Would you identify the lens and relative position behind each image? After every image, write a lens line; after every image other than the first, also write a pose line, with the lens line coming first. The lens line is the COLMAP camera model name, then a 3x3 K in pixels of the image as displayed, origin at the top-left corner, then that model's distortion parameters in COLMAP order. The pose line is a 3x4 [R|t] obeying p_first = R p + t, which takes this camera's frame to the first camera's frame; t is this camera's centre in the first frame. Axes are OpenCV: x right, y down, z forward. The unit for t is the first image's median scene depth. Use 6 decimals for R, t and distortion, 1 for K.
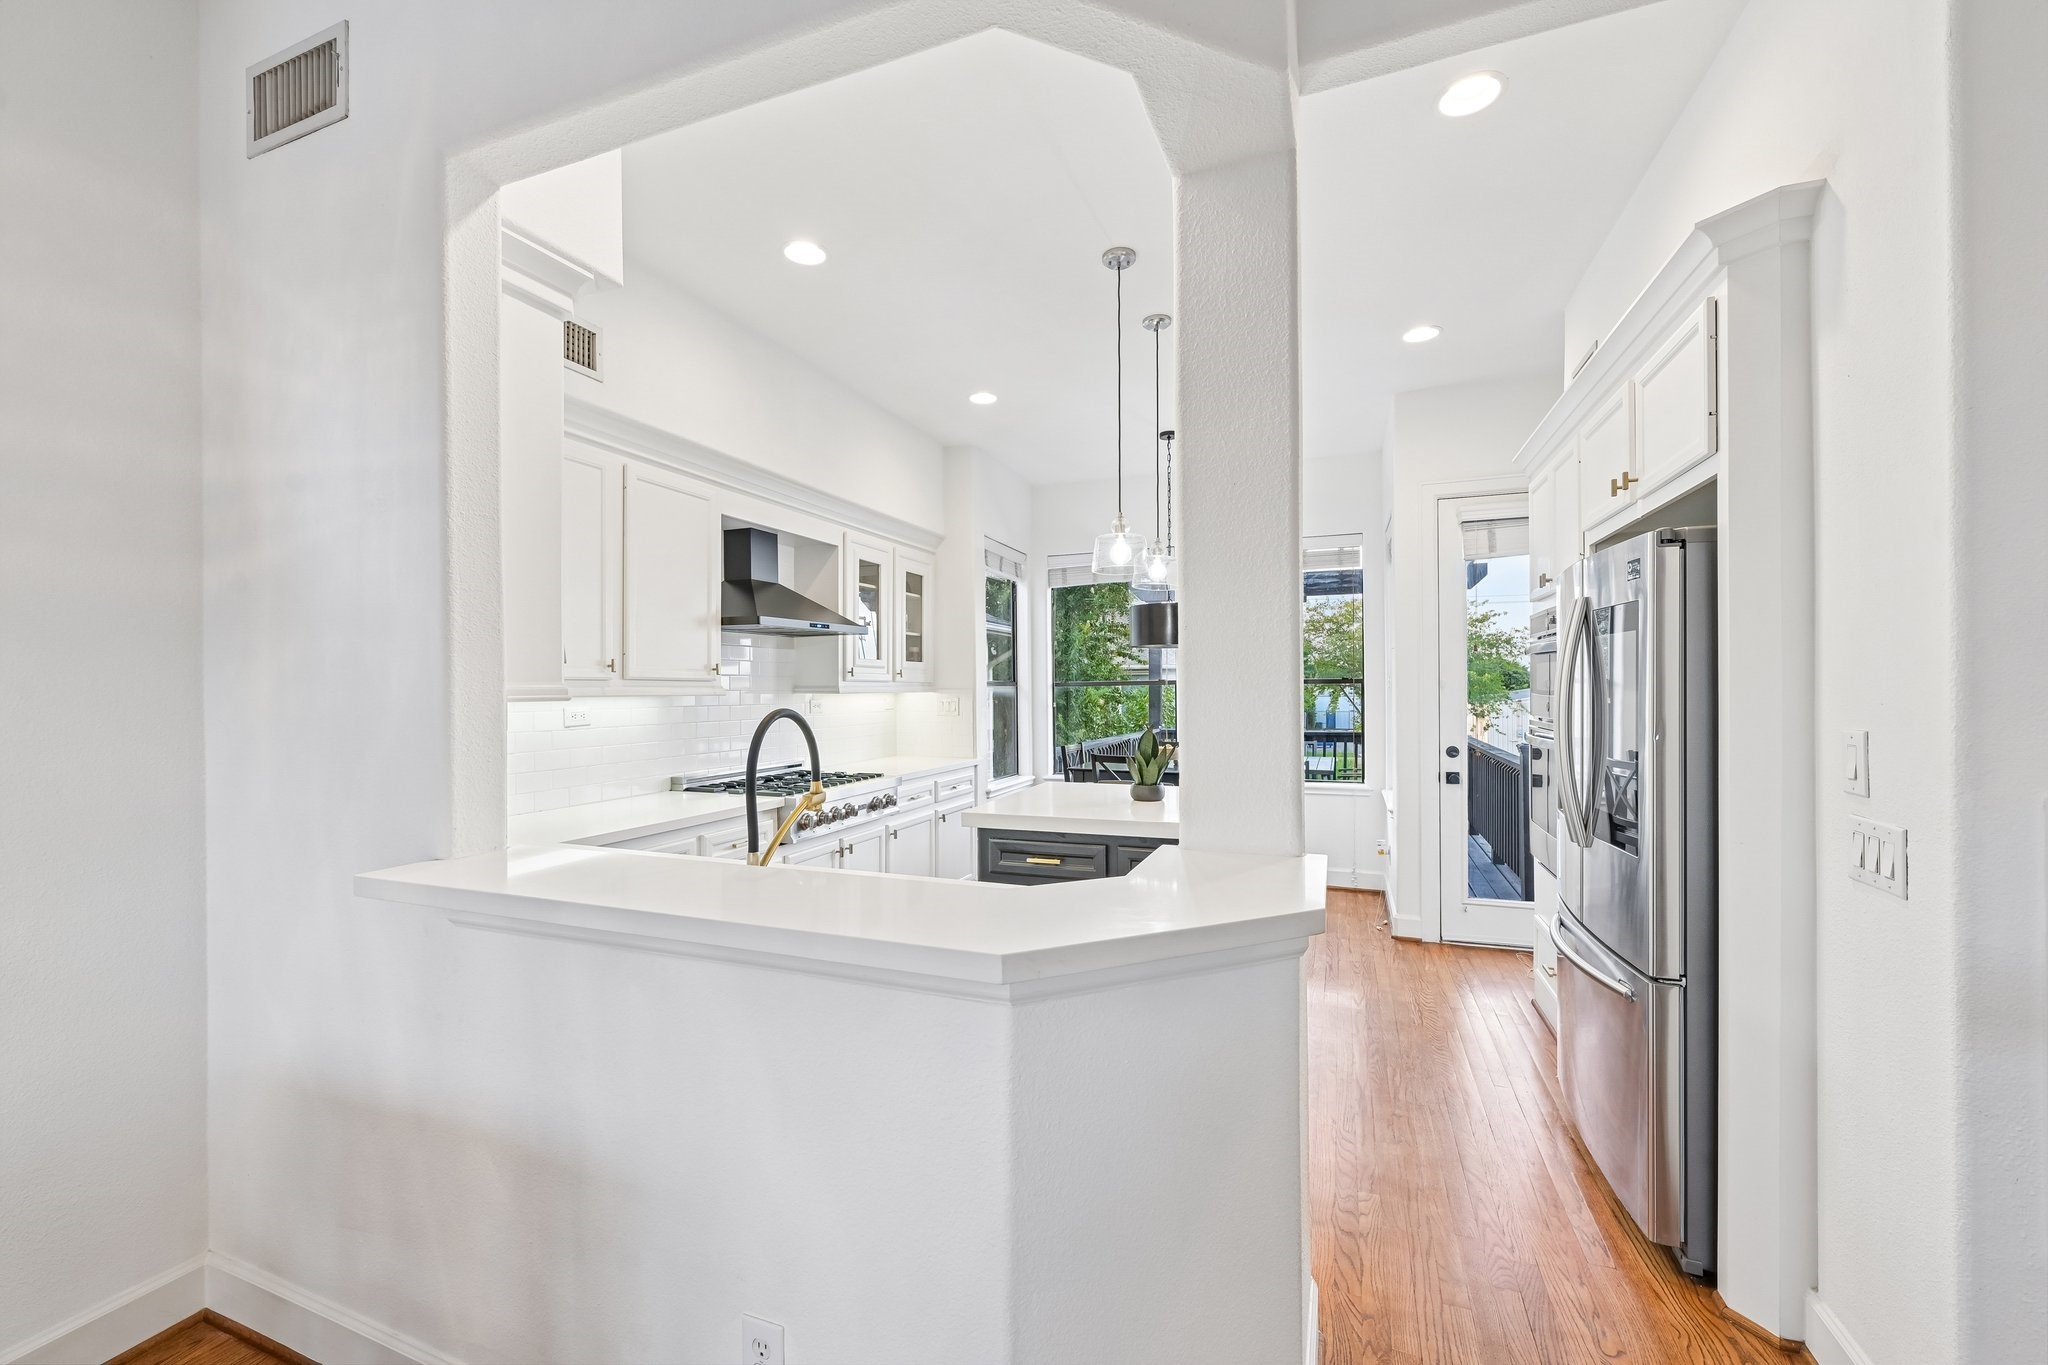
lens RADIAL K [[805.9, 0, 1022.1], [0, 805.9, 688.5], [0, 0, 1]] dist [0.000236, 0.000034]
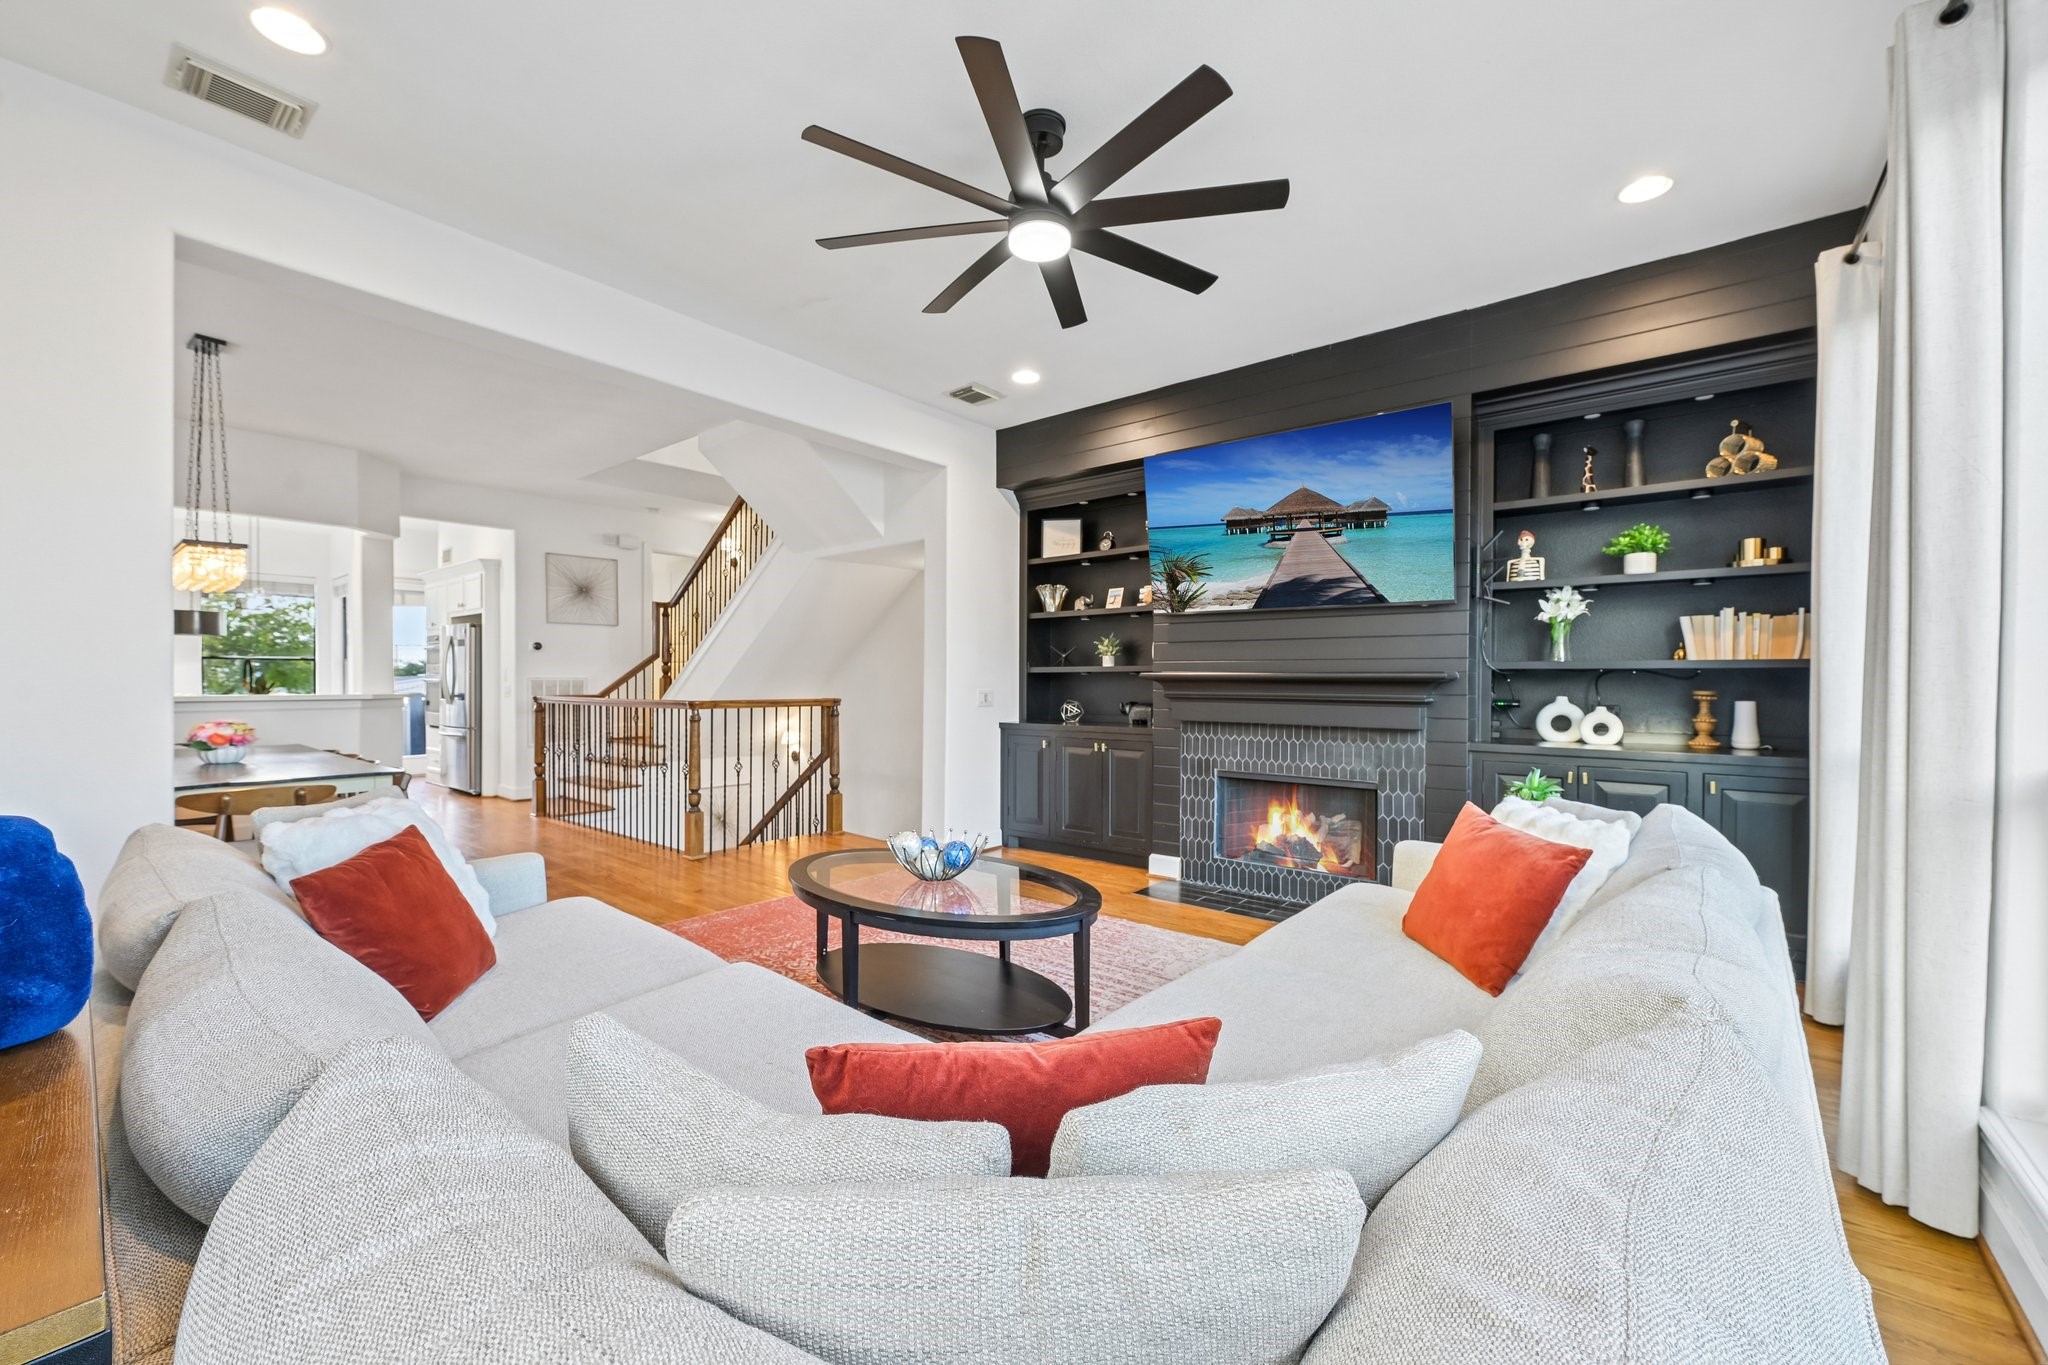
lens RADIAL K [[805.9, 0, 1022.1], [0, 805.9, 688.5], [0, 0, 1]] dist [0.000236, 0.000034]
pose [[0.313534, -0.000636, 0.949577, -0.997430], [-0.001589, 0.999998, 0.001195, 0.059282], [-0.949576, -0.001884, 0.313533, -1.324973]]
